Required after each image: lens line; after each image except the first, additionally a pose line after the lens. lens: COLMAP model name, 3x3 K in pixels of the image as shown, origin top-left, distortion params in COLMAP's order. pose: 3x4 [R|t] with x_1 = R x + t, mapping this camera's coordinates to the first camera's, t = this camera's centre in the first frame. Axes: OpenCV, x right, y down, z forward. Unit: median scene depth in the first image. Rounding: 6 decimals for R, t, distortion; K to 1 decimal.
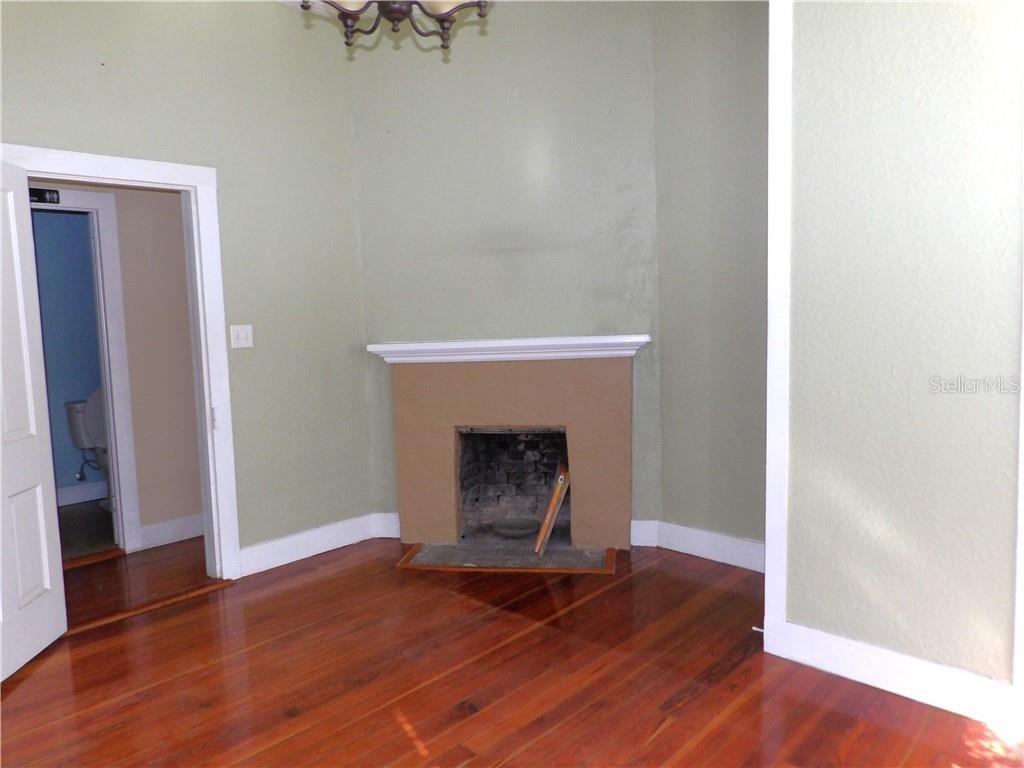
lens RADIAL K [[753.2, 0, 503.4], [0, 753.2, 385.6], [0, 0, 1]] dist [-0.018307, 0.035086]
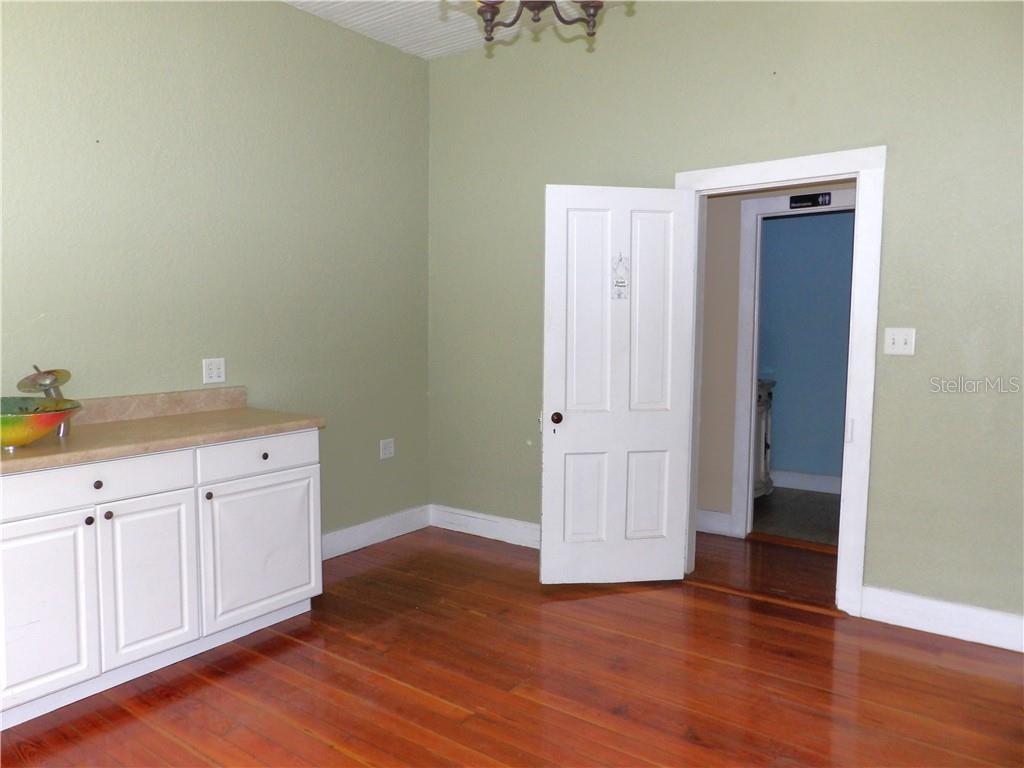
lens RADIAL K [[753.2, 0, 503.4], [0, 753.2, 385.6], [0, 0, 1]] dist [-0.018307, 0.035086]
pose [[0.085552, 0.116740, -0.989471, 0.447609], [-0.100611, 0.989048, 0.107991, -0.062122], [0.991241, 0.090313, 0.096361, 0.484941]]
